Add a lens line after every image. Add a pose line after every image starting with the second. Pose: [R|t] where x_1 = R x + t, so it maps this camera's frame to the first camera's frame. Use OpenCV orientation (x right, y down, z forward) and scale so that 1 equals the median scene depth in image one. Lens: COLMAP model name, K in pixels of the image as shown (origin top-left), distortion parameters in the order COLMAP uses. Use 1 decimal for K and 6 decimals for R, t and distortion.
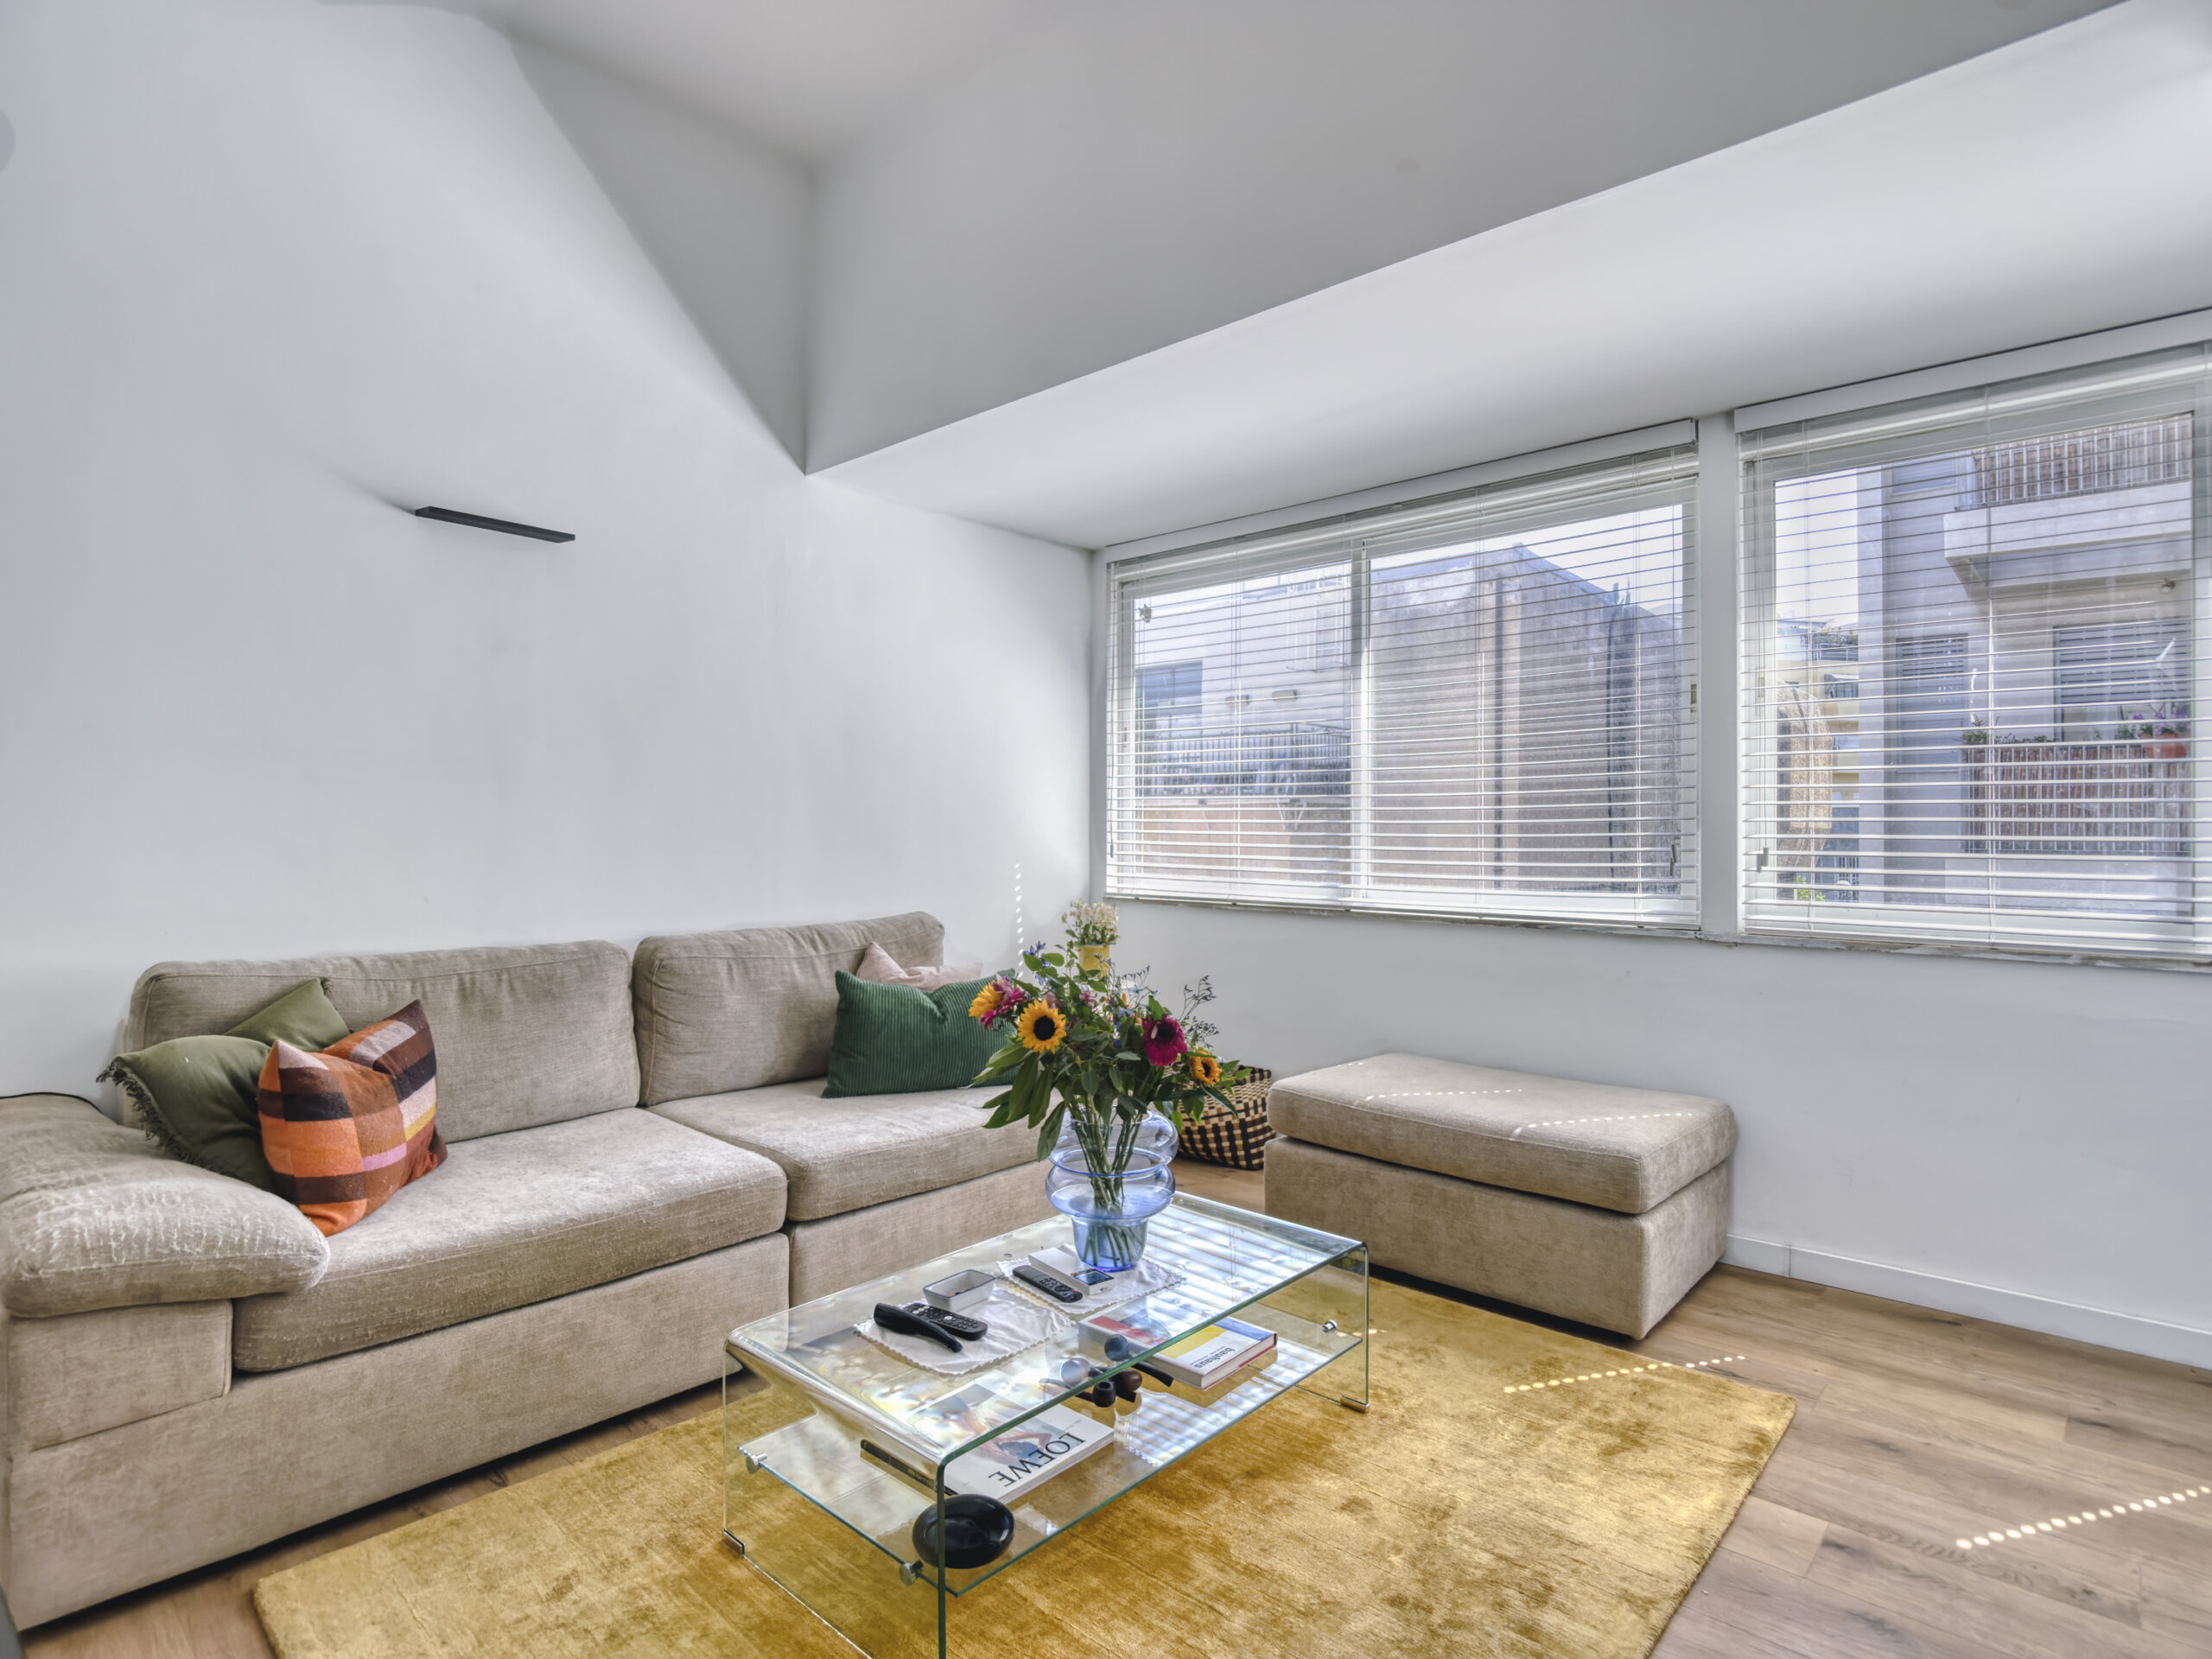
lens RADIAL K [[1122.2, 0, 1115.0], [0, 1122.2, 836.5], [0, 0, 1]] dist [-0.033966, -0.000608]
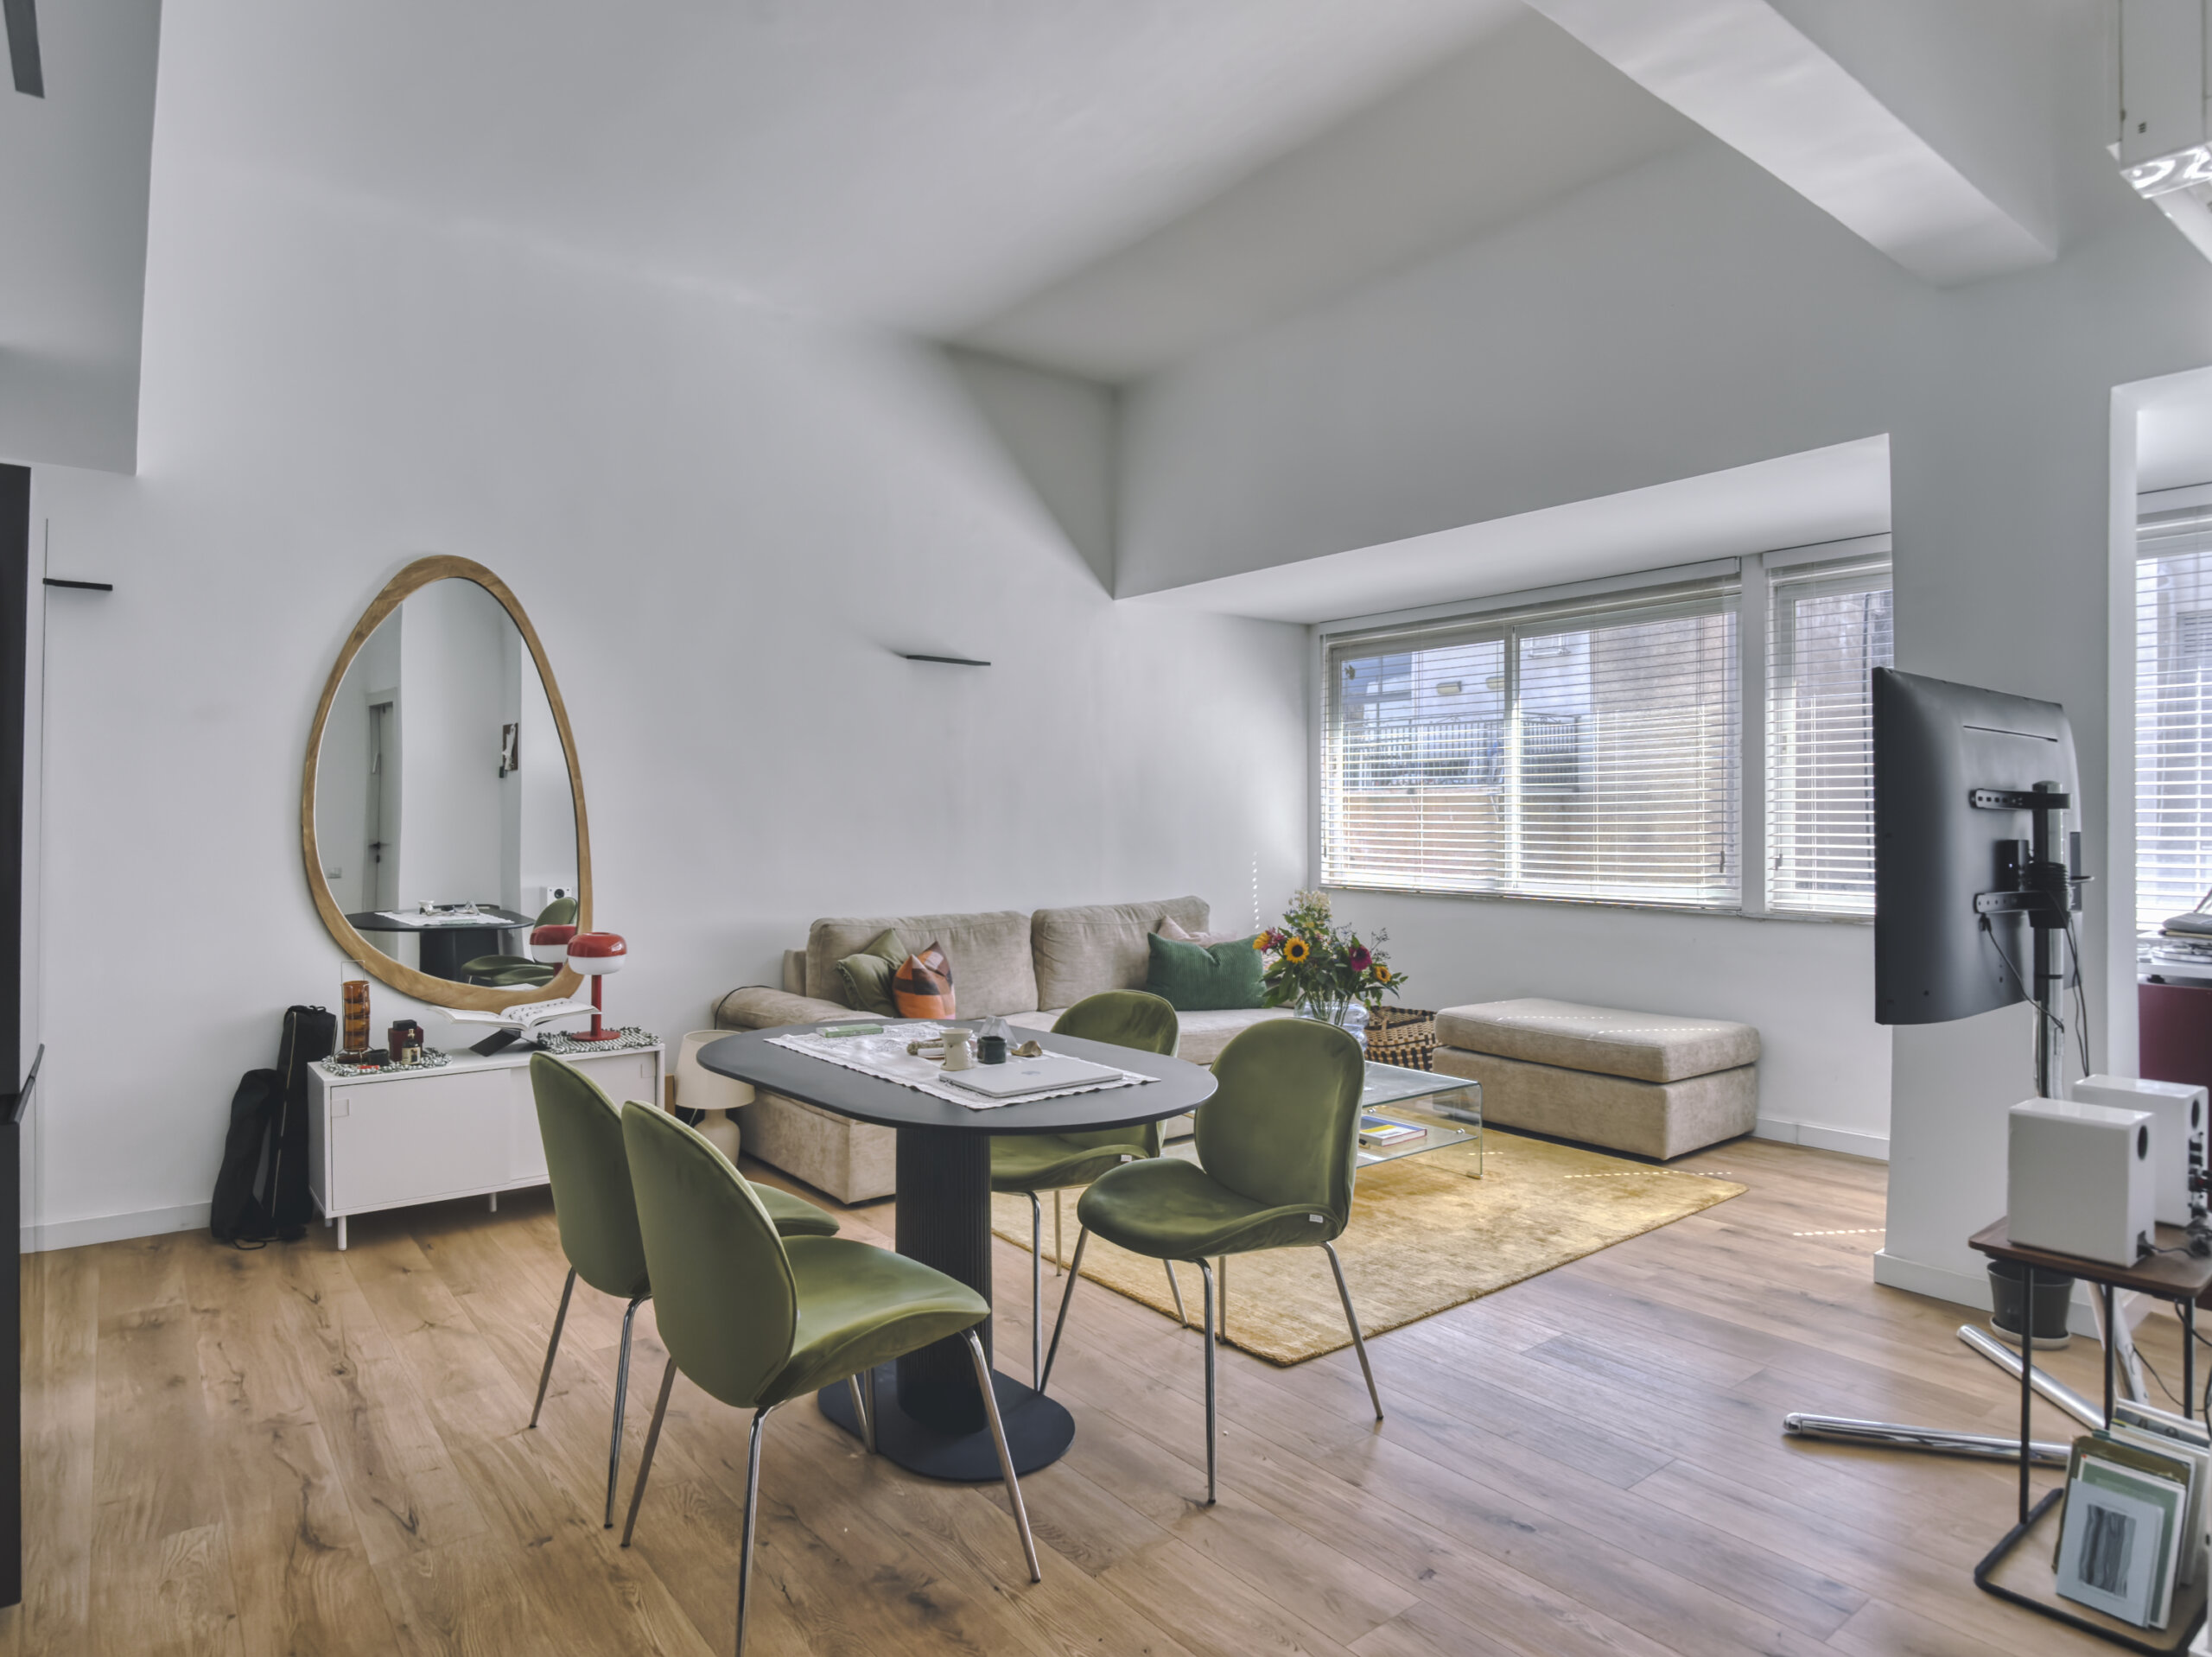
lens RADIAL K [[1289.9, 0, 1059.0], [0, 1289.9, 829.0], [0, 0, 1]] dist [-0.001547, -0.001965]
pose [[0.980668, -0.004732, -0.195622, -0.019987], [0.005822, 0.999971, 0.004997, -0.037450], [0.195593, -0.006039, 0.980667, -0.868468]]
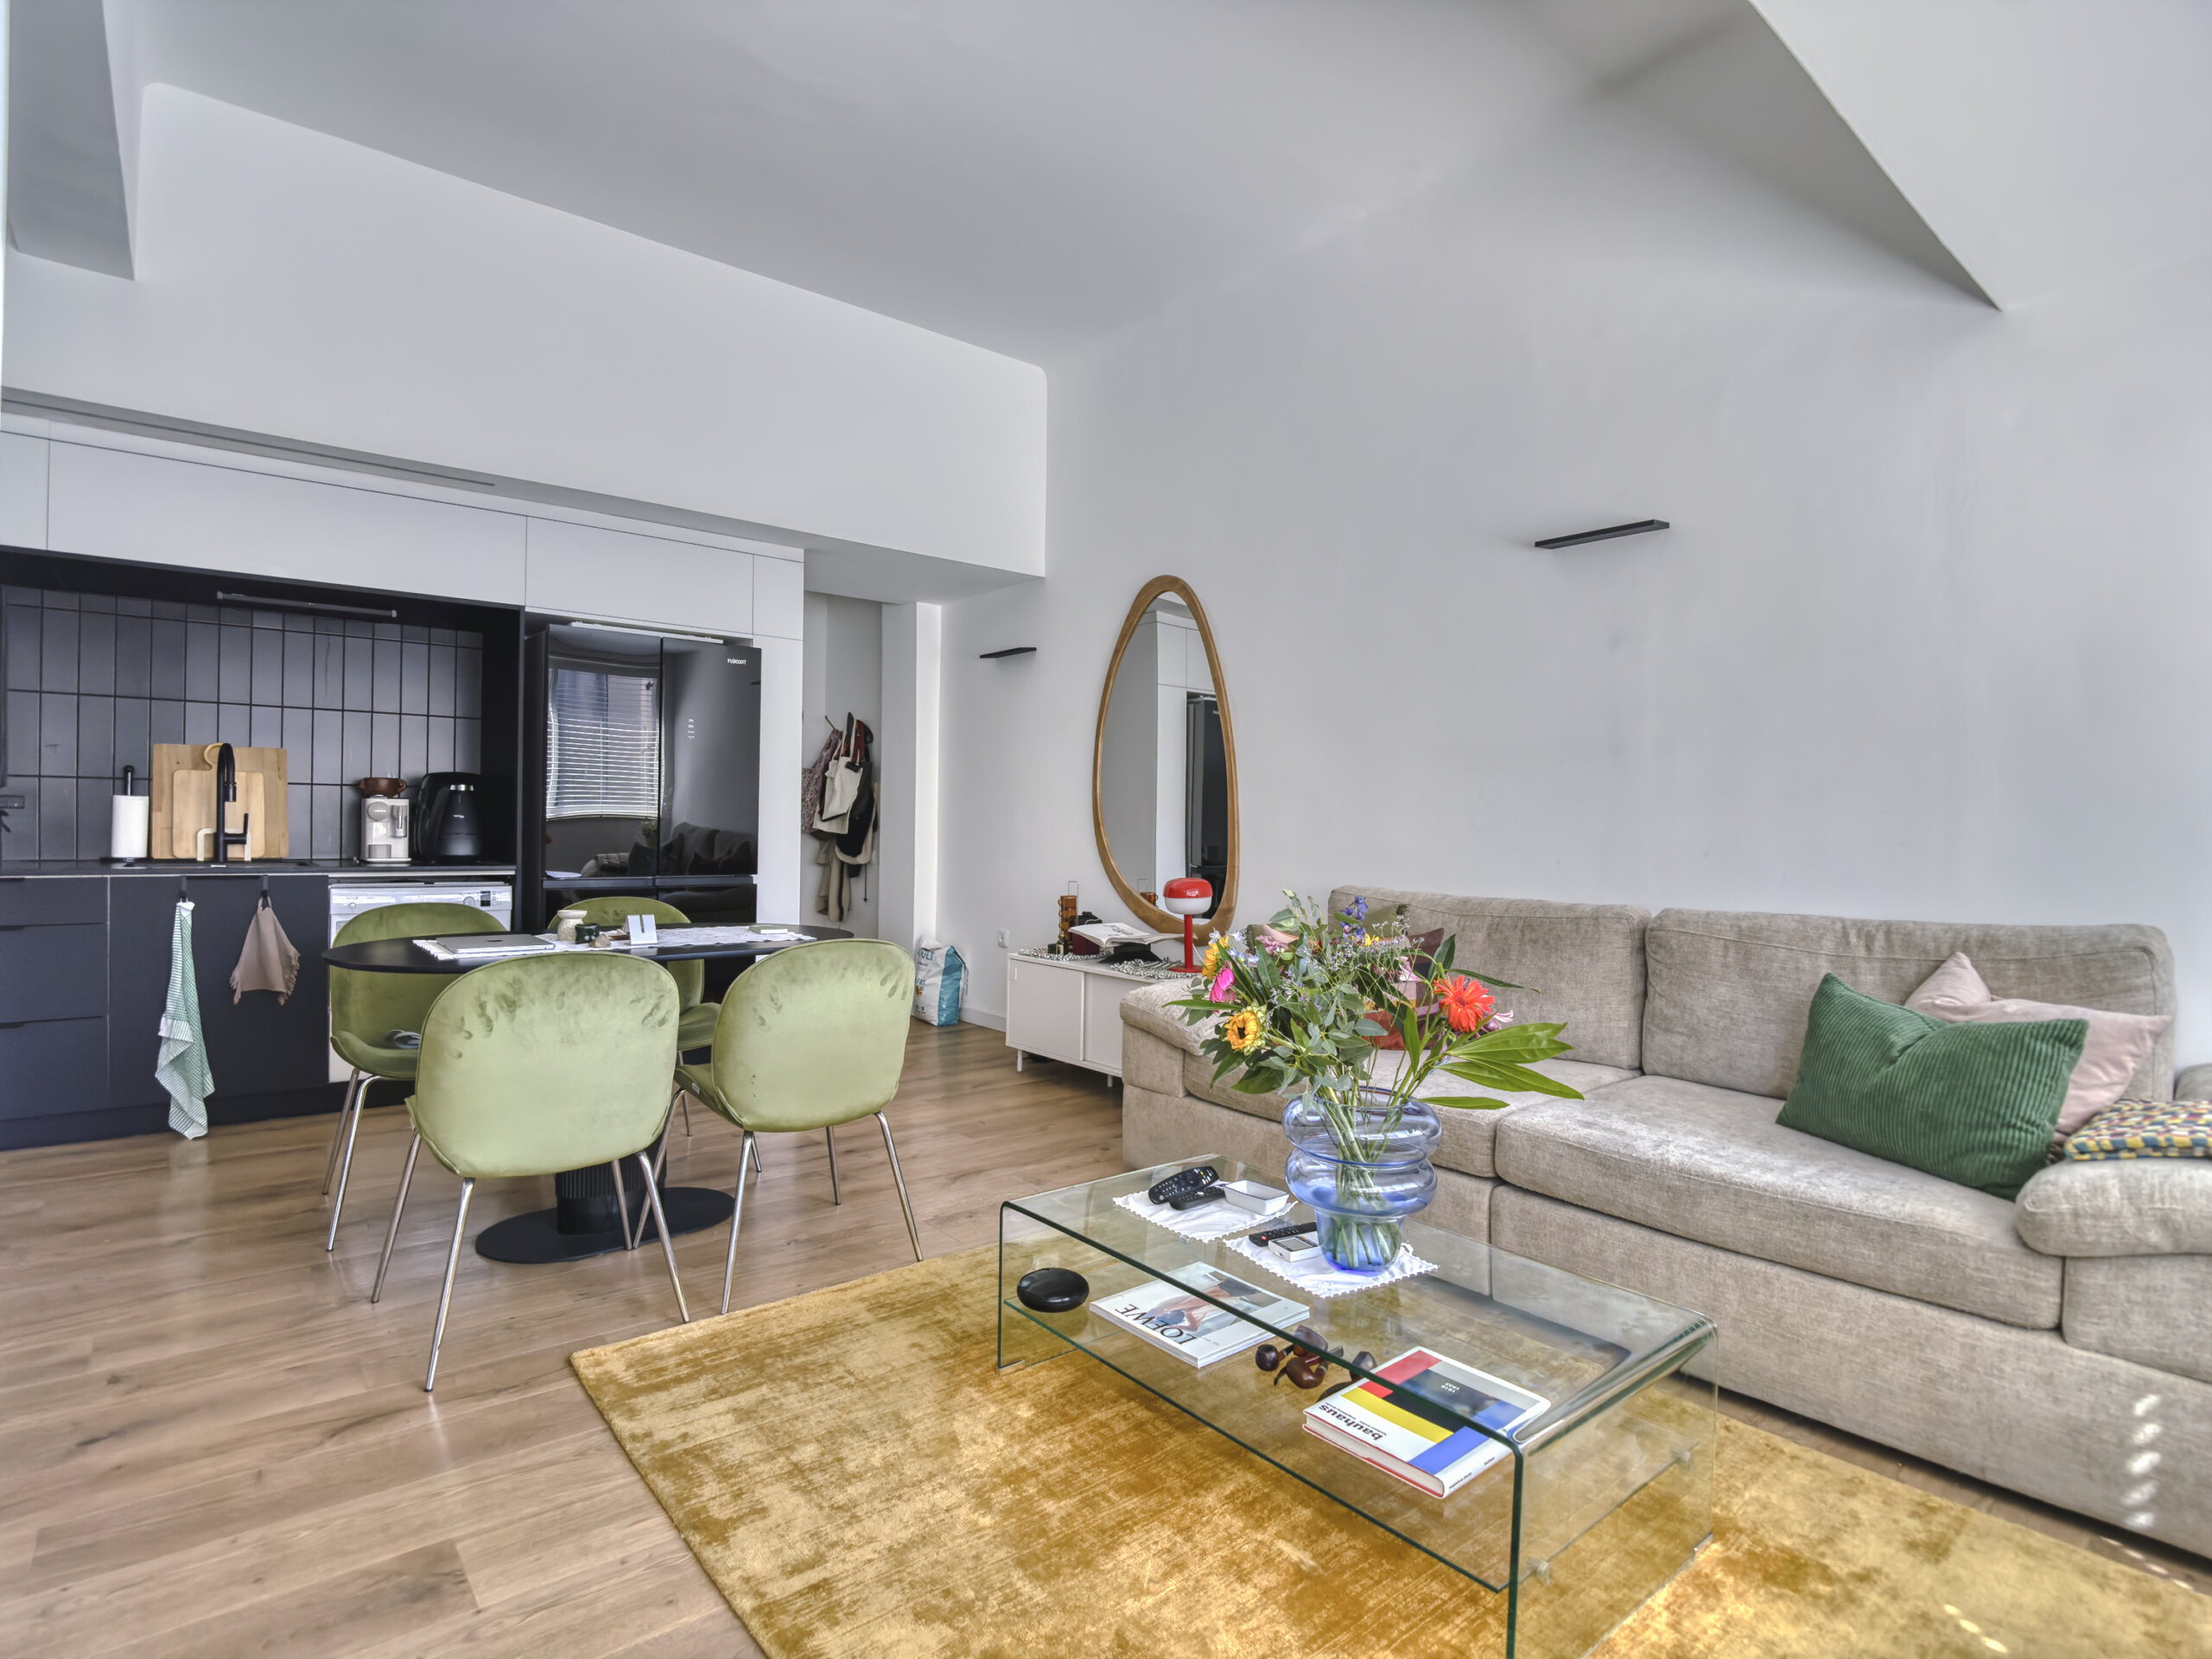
lens RADIAL K [[1122.2, 0, 1115.0], [0, 1122.2, 836.5], [0, 0, 1]] dist [-0.033966, -0.000608]
pose [[-0.146253, 0.000554, -0.989247, 0.655459], [-0.015892, 0.999869, 0.002909, 0.031247], [0.989120, 0.016147, -0.146225, 0.678173]]
